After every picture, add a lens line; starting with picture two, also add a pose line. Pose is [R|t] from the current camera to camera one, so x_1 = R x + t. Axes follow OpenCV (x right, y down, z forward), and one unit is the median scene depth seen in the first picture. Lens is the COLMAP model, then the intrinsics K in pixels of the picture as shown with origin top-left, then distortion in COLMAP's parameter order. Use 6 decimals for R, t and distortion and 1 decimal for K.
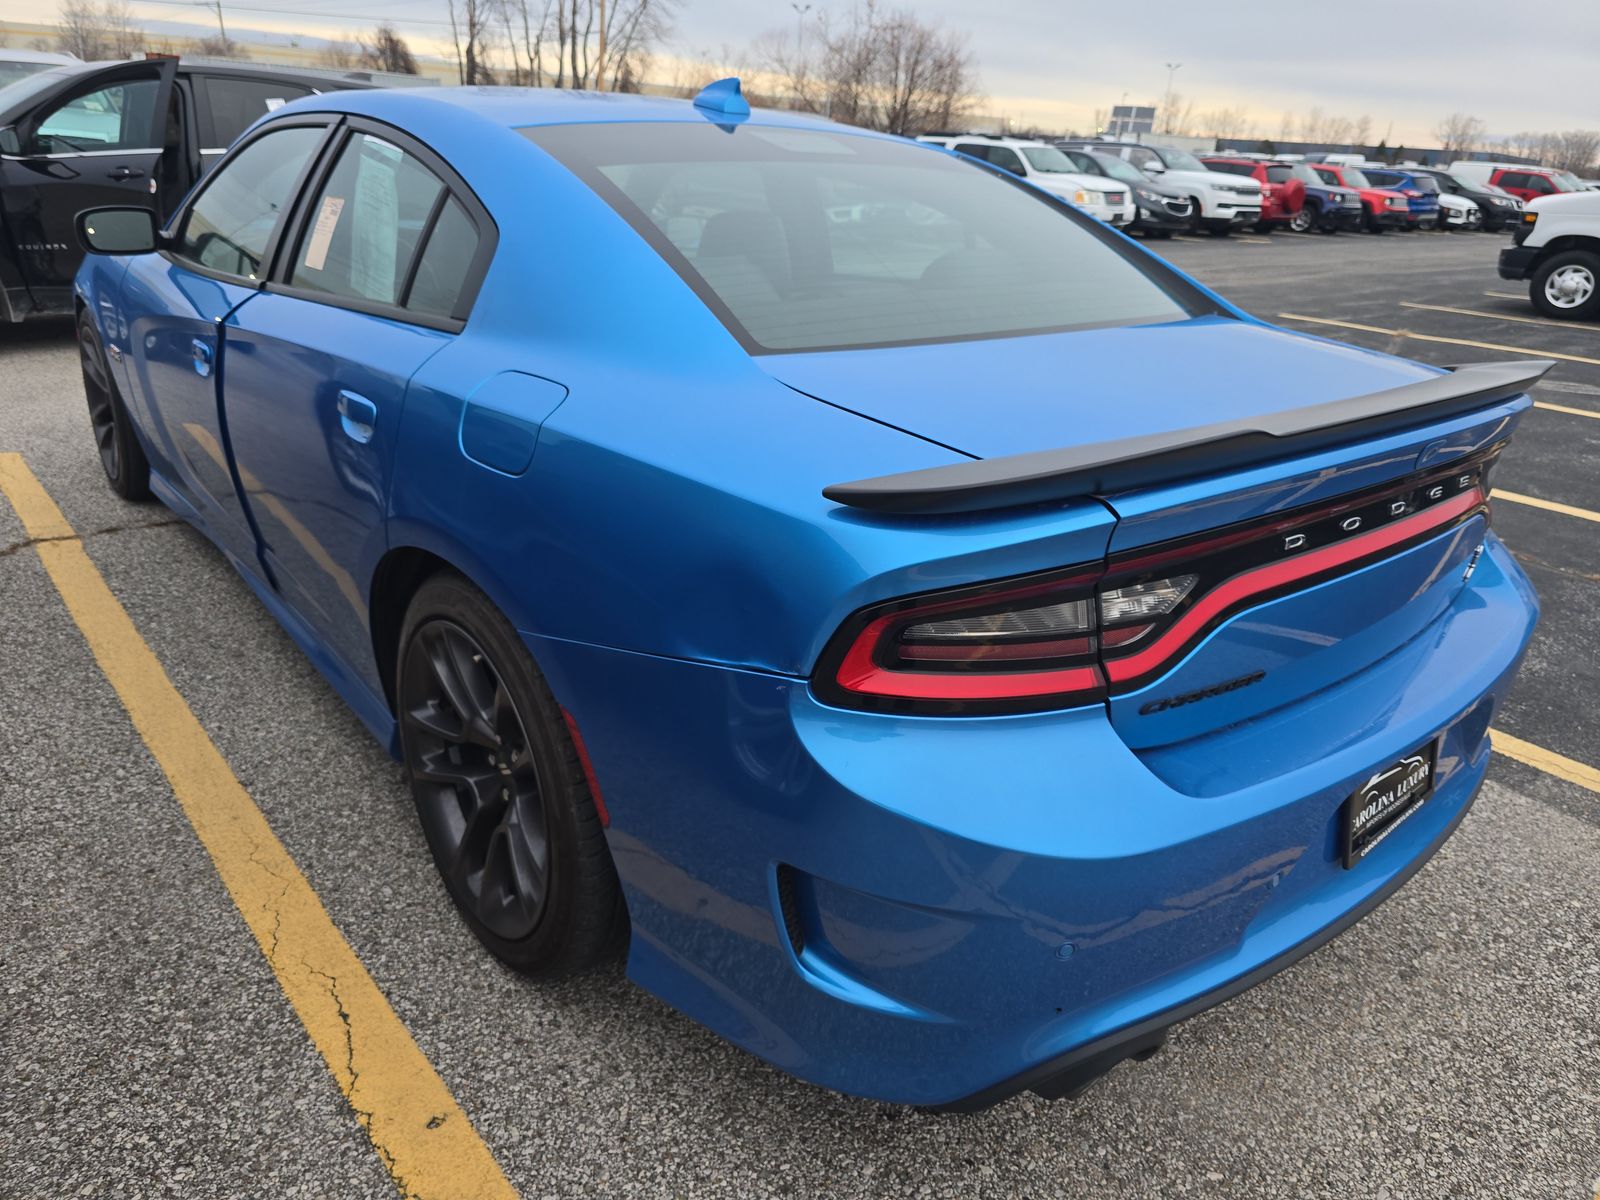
lens RADIAL K [[1049.0, 0, 800.0], [0, 1049.0, 600.0], [0, 0, 1]] dist [0.046985, -0.047127]
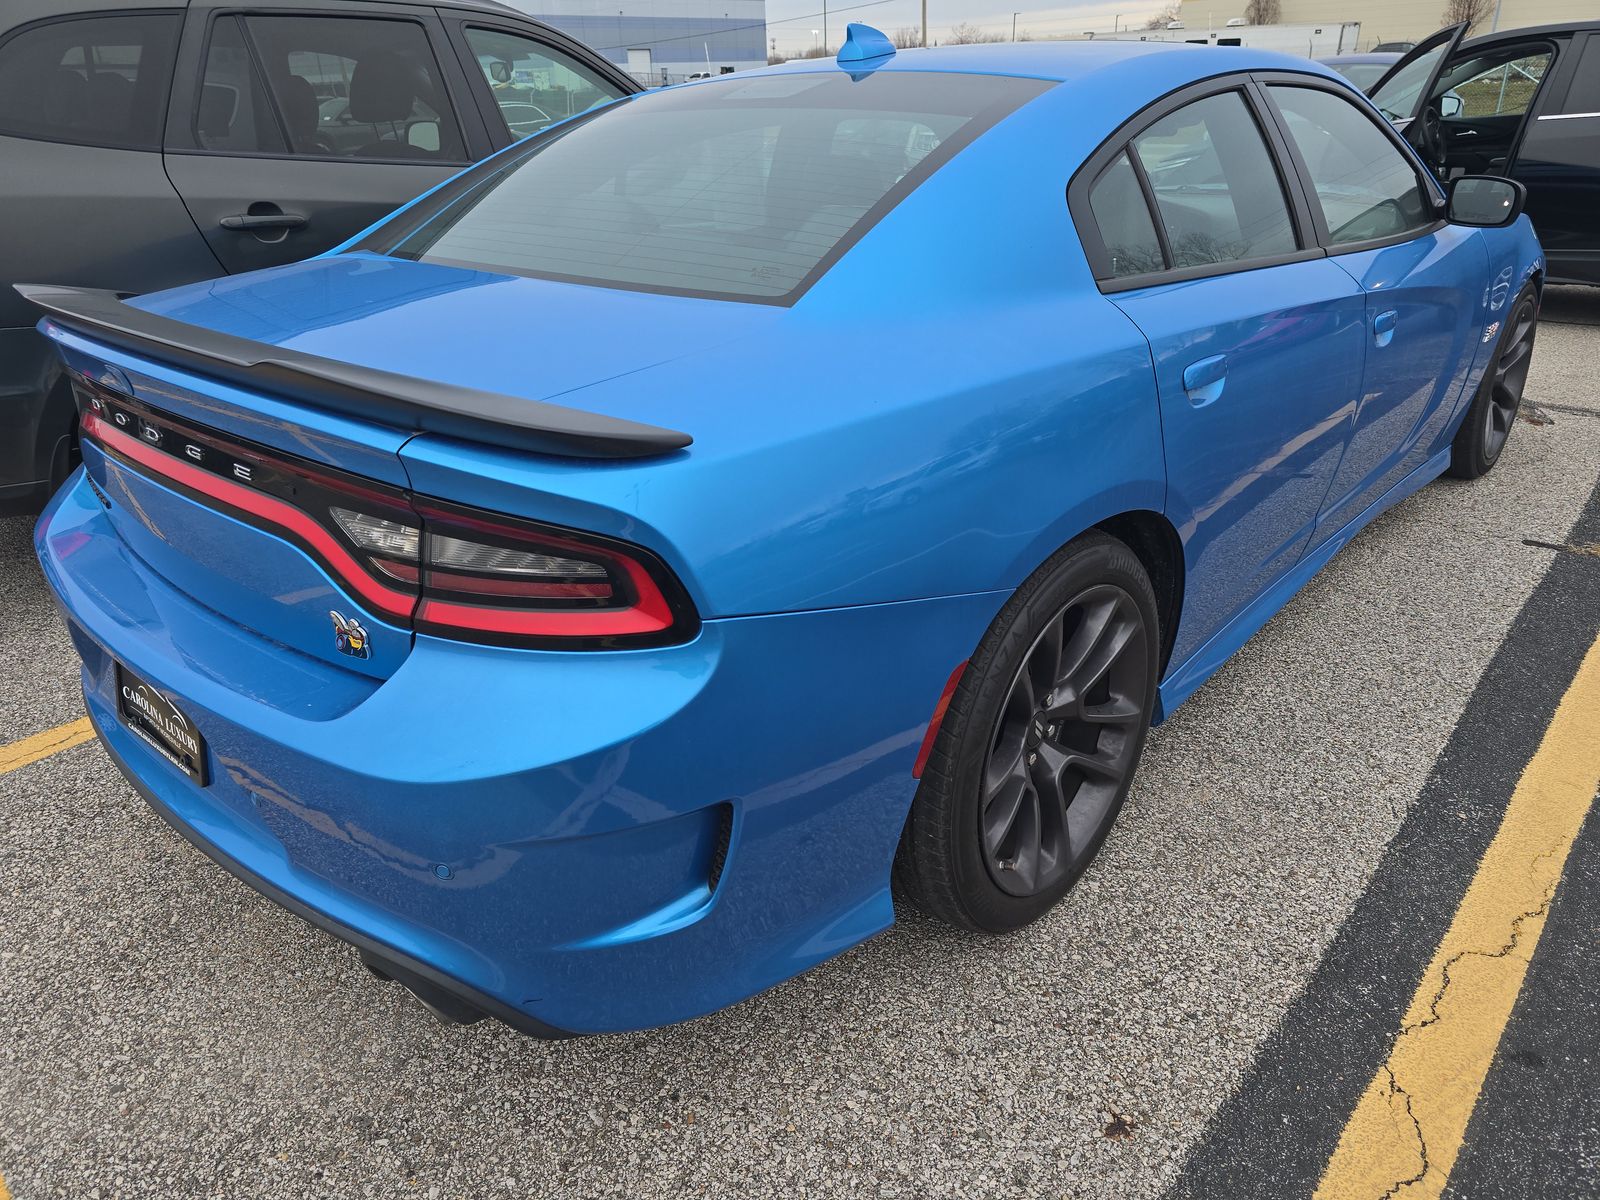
lens RADIAL K [[1049.0, 0, 800.0], [0, 1049.0, 600.0], [0, 0, 1]] dist [0.046985, -0.047127]
pose [[0.154044, 0.362695, -0.919088, 1.488079], [-0.351875, 0.889343, 0.291981, -0.414775], [0.923285, 0.278426, 0.264621, 1.215291]]
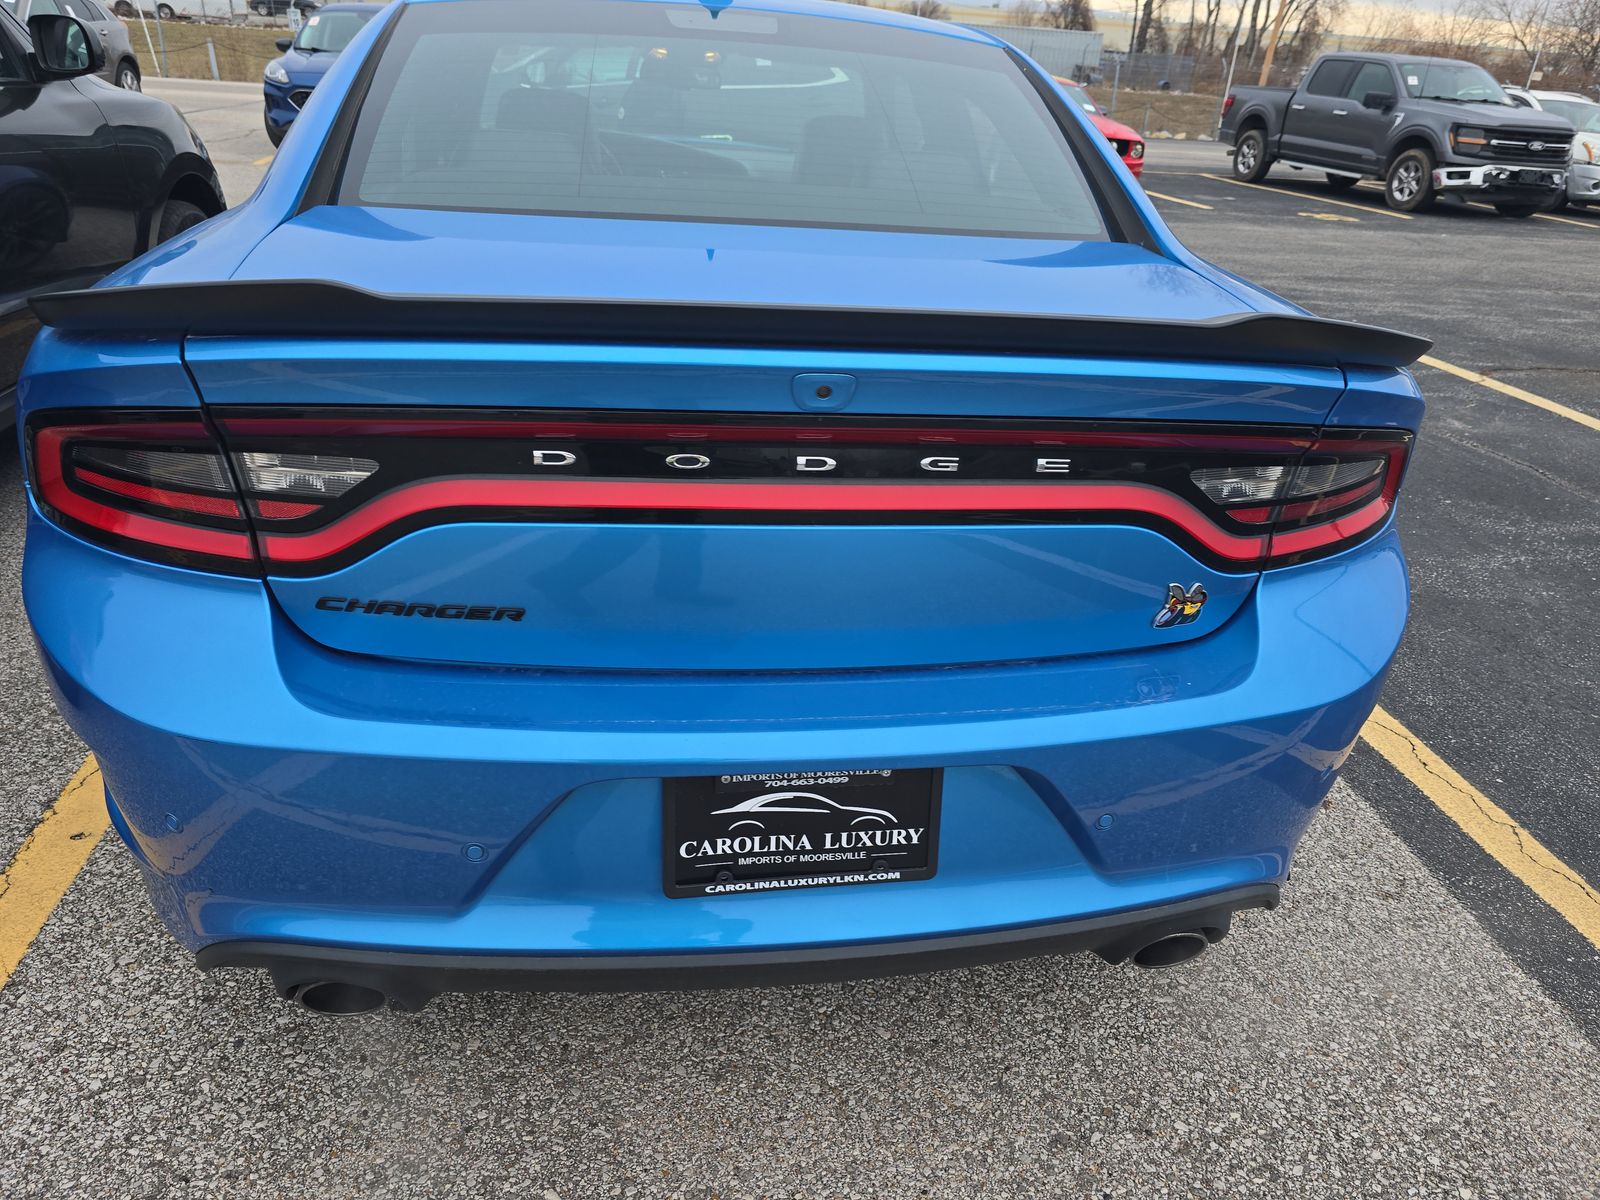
lens RADIAL K [[1049.0, 0, 800.0], [0, 1049.0, 600.0], [0, 0, 1]] dist [0.046985, -0.047127]
pose [[0.852354, 0.229758, -0.469792, 0.835299], [-0.213897, 0.972908, 0.087734, -0.048172], [0.477222, 0.025707, 0.878407, 0.316253]]
